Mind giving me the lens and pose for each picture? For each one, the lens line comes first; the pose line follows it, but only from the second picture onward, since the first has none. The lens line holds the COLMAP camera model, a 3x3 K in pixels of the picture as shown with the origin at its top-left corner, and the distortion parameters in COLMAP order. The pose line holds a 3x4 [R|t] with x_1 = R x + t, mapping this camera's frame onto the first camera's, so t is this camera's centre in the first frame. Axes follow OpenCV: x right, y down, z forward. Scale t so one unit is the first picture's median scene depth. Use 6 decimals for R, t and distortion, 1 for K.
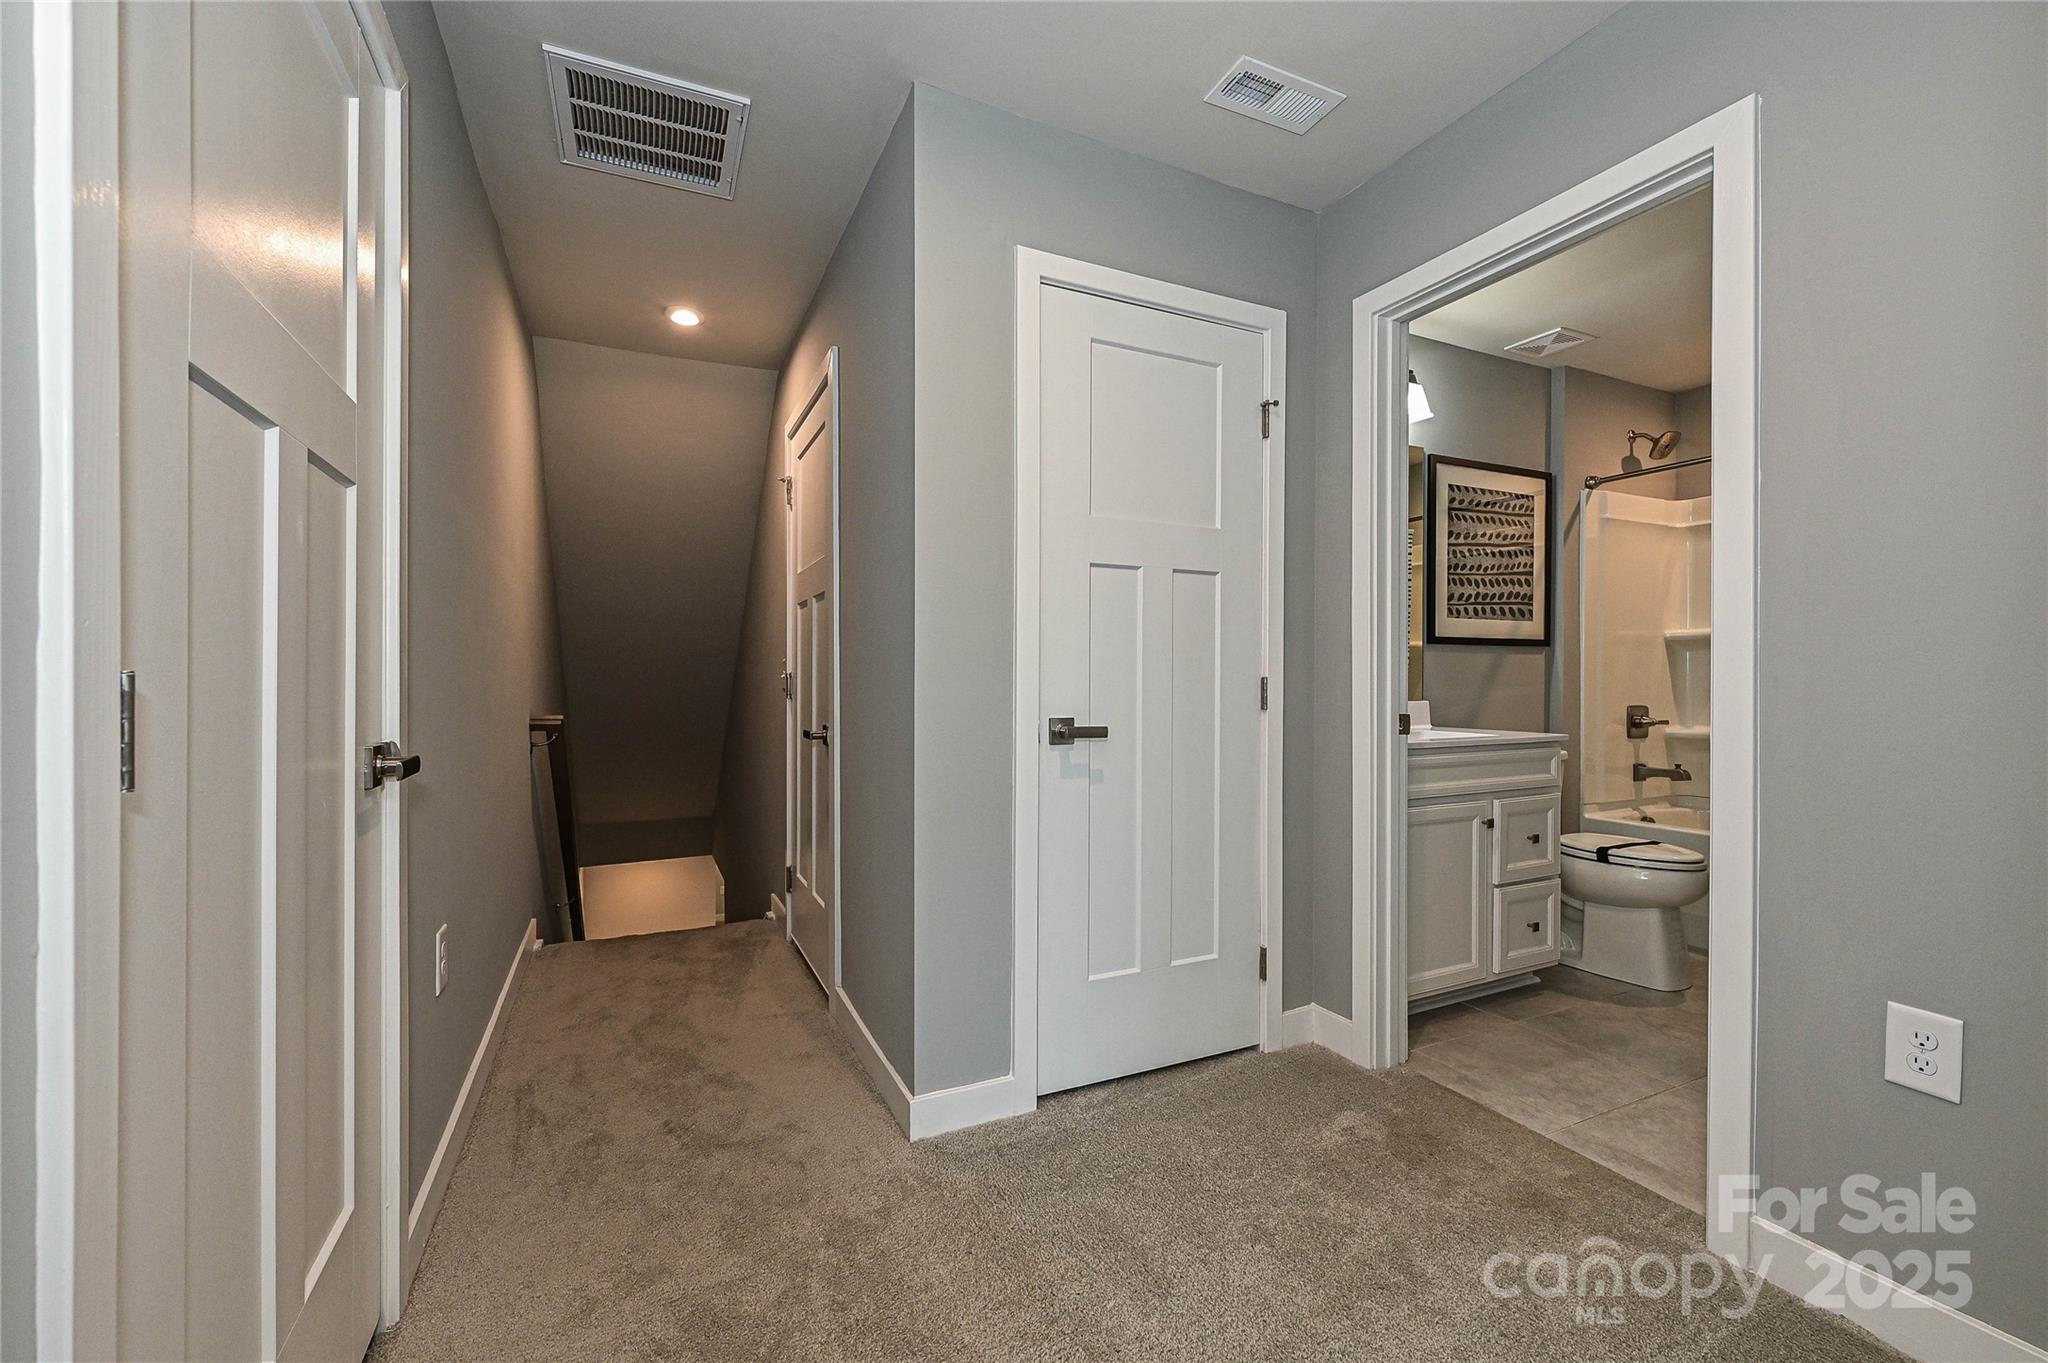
lens RADIAL K [[827.5, 0, 1023.4], [0, 827.5, 682.0], [0, 0, 1]] dist [0.002682, -0.000117]
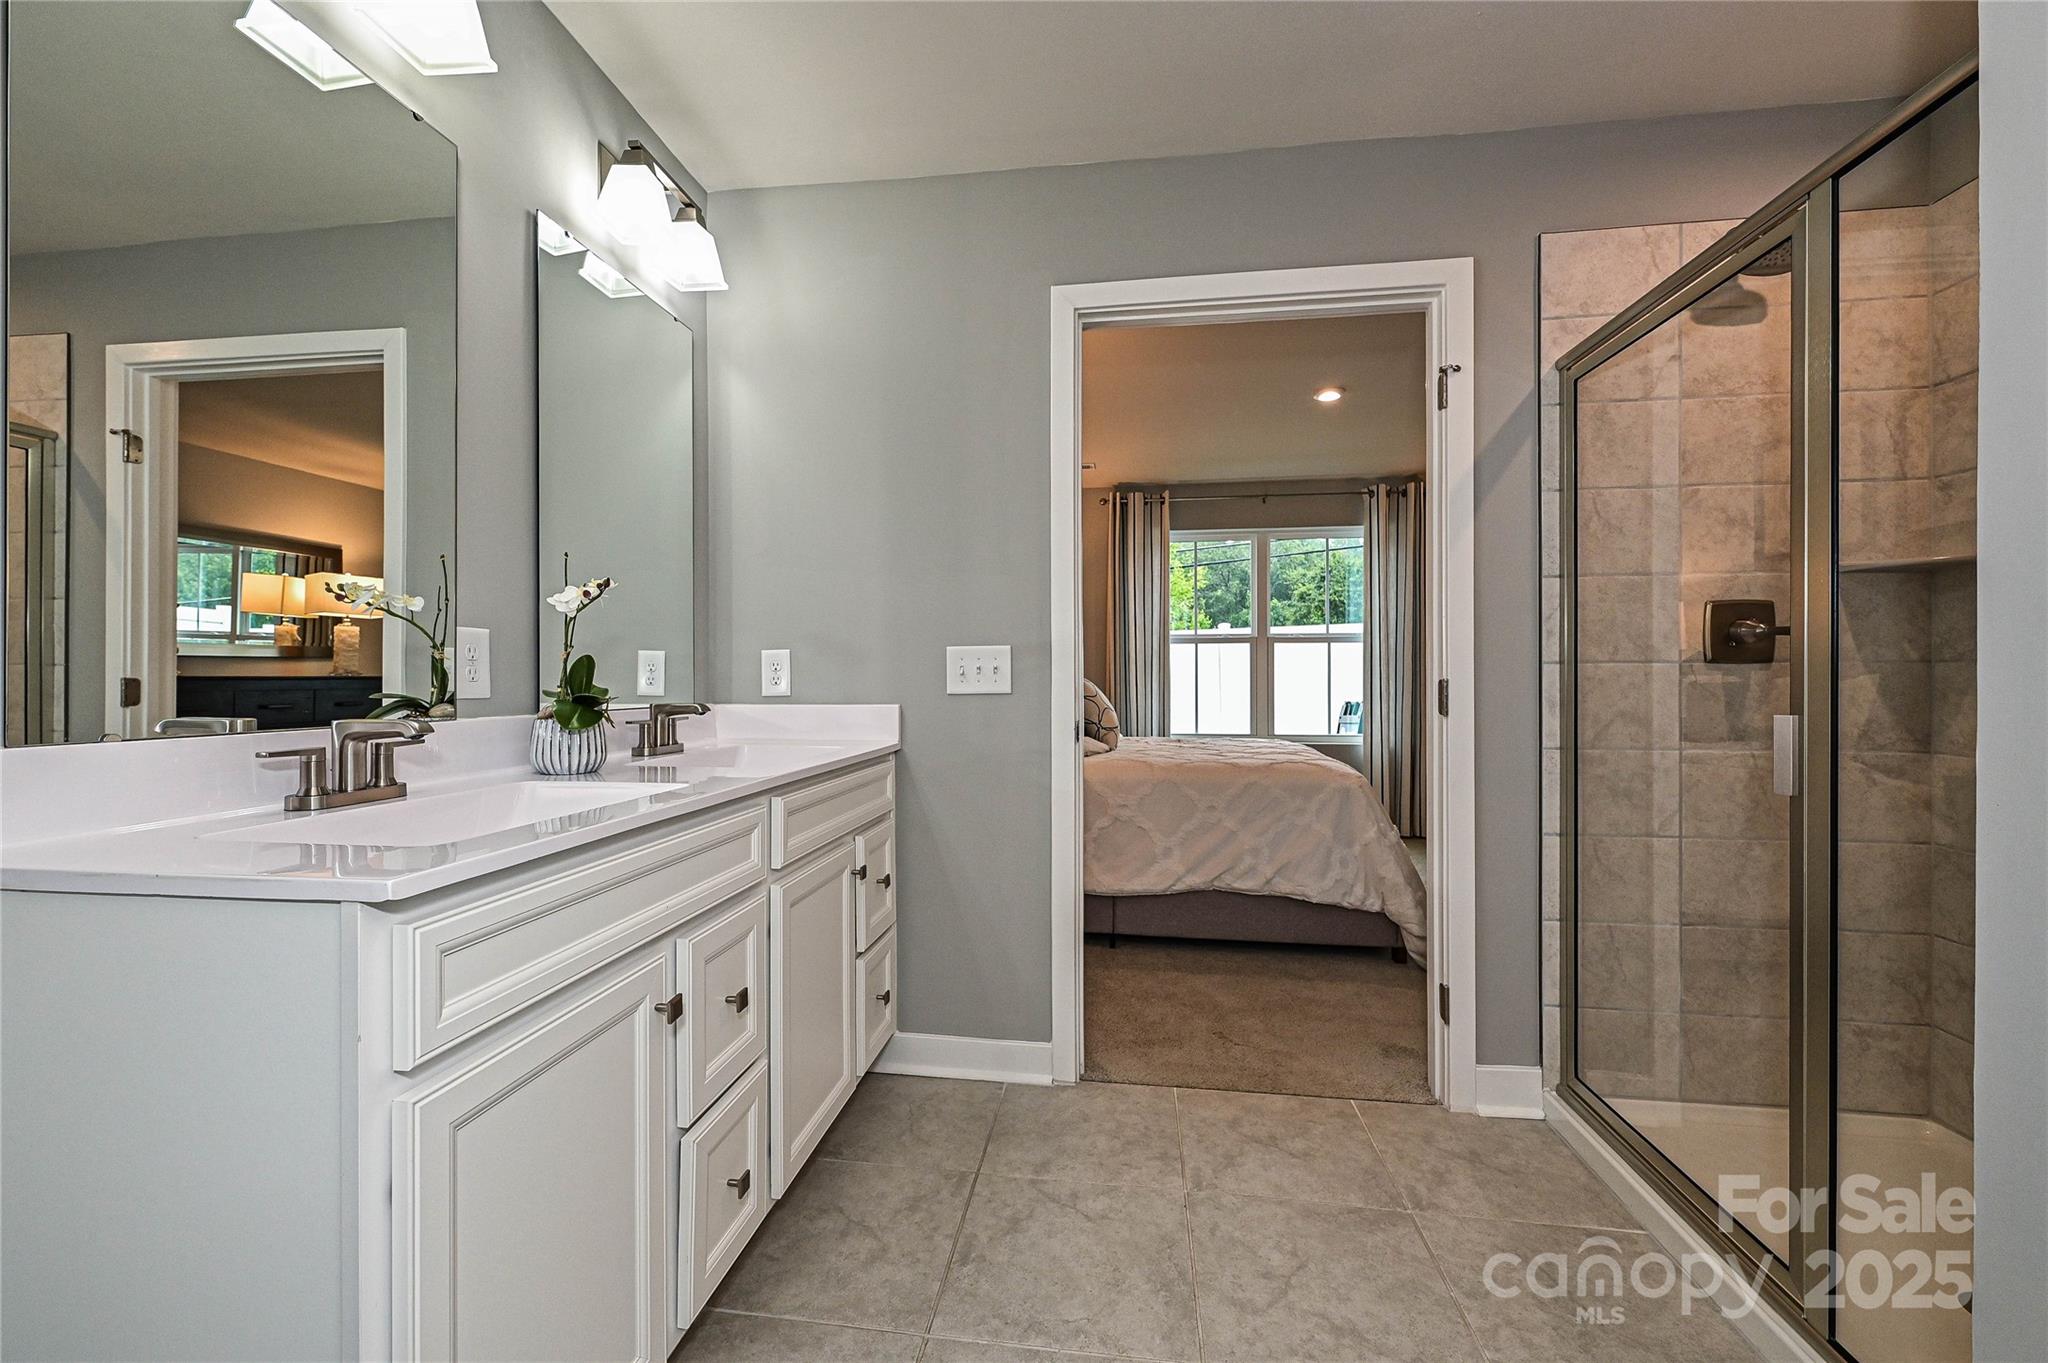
lens RADIAL K [[827.5, 0, 1035.7], [0, 827.5, 681.5], [0, 0, 1]] dist [0.002682, -0.000117]
pose [[0.539633, 0.002270, 0.841897, 0.224590], [-0.004286, 0.999991, 0.000050, 0.002003], [-0.841889, -0.003636, 0.539638, 0.452378]]
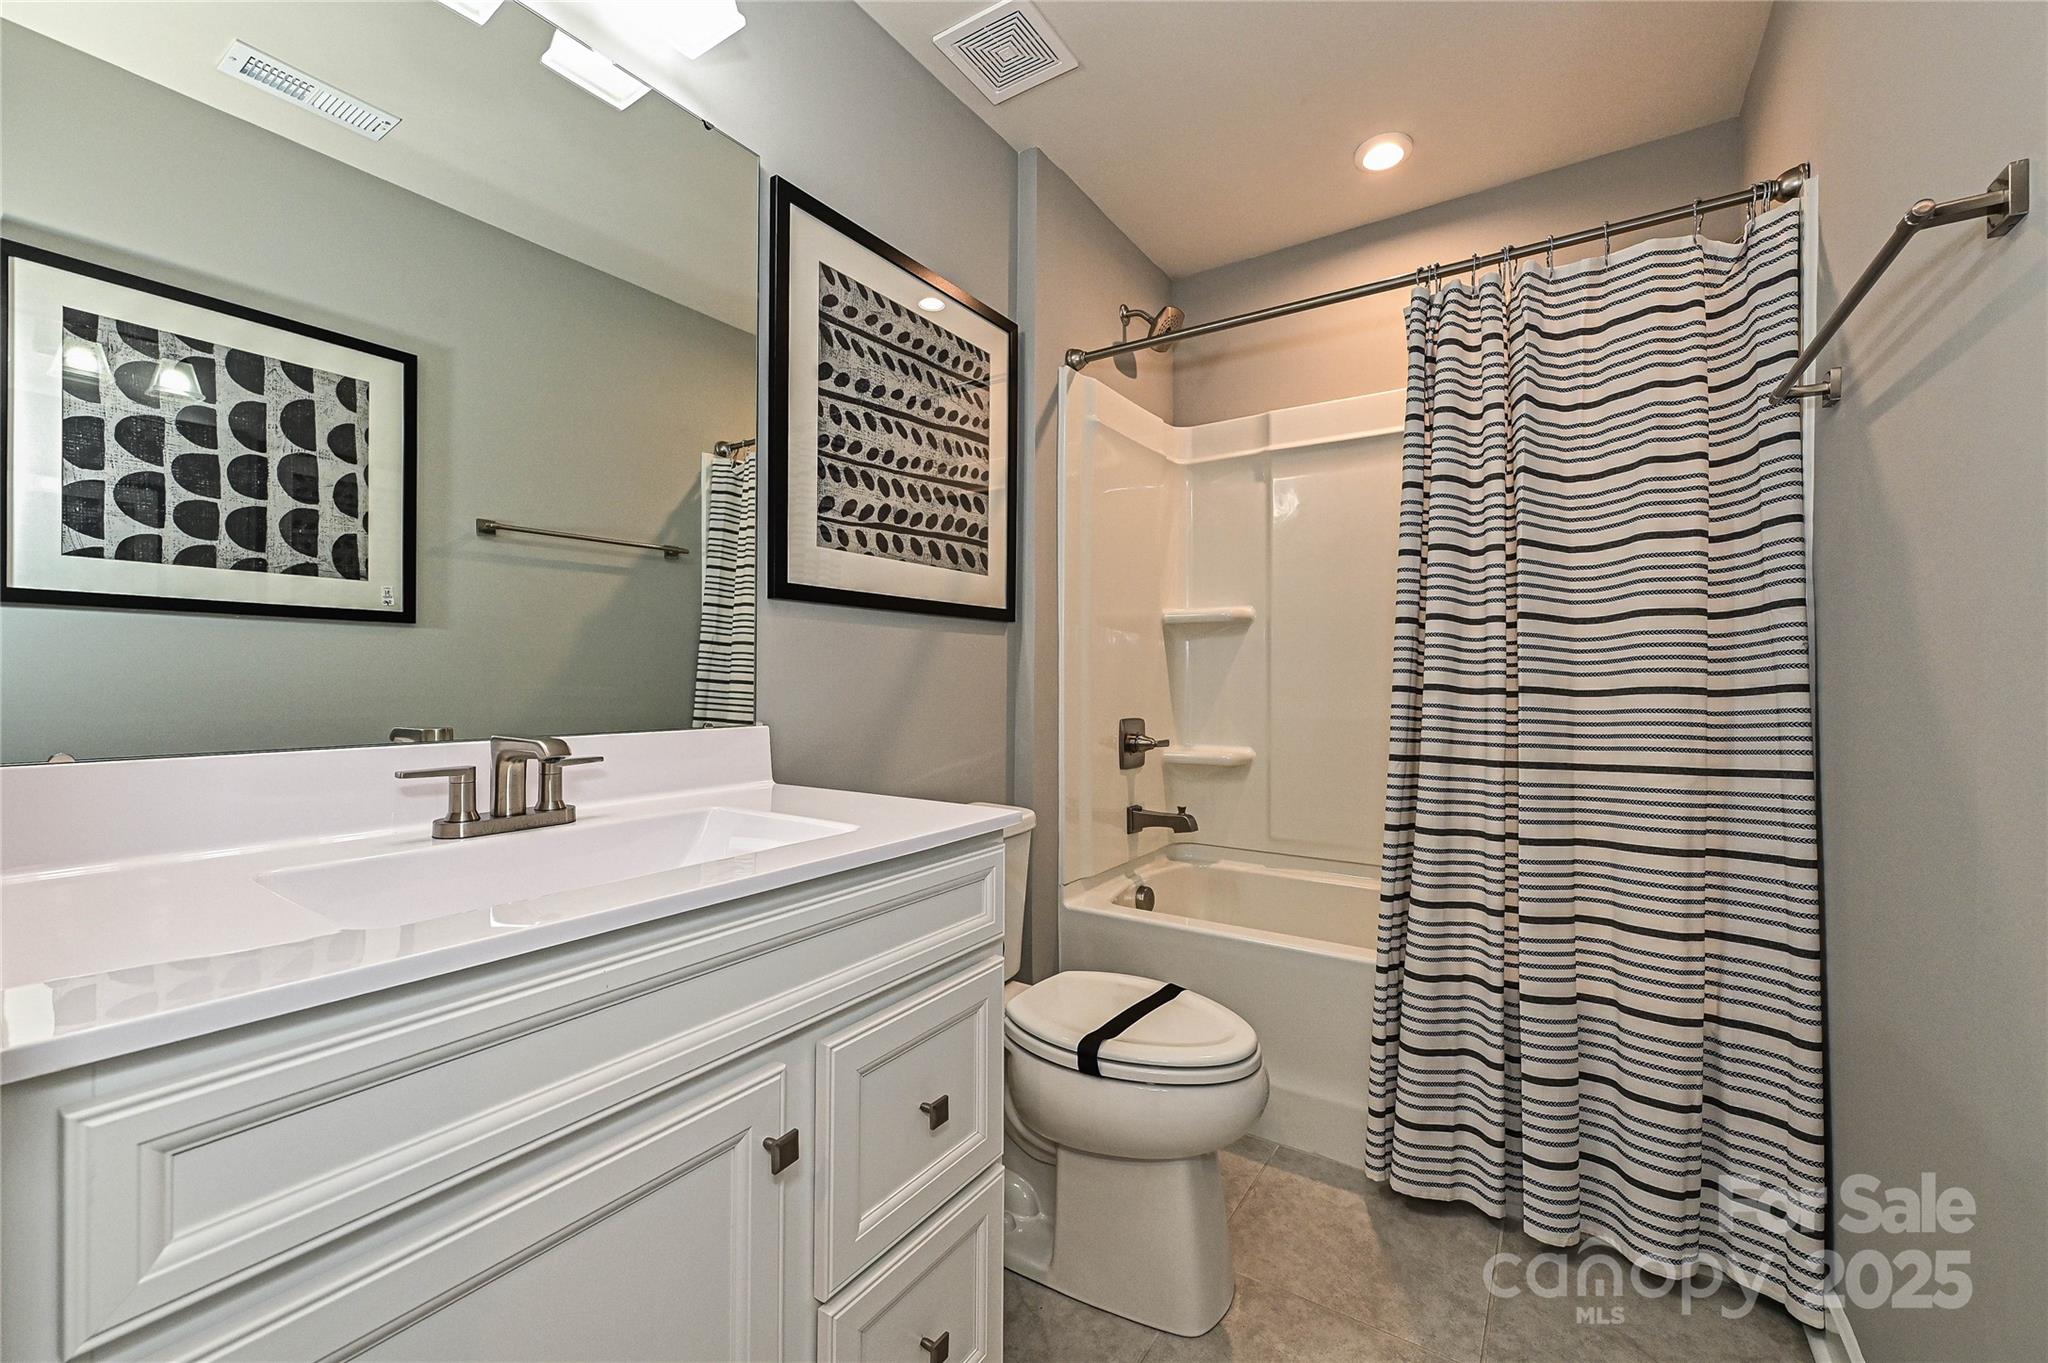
lens RADIAL K [[827.5, 0, 1003.8], [0, 827.5, 689.8], [0, 0, 1]] dist [0.002682, -0.000117]
pose [[0.873111, -0.004683, 0.487499, 0.356629], [-0.000341, 0.999948, 0.010216, -0.001009], [-0.487522, -0.009086, 0.873064, 0.511522]]
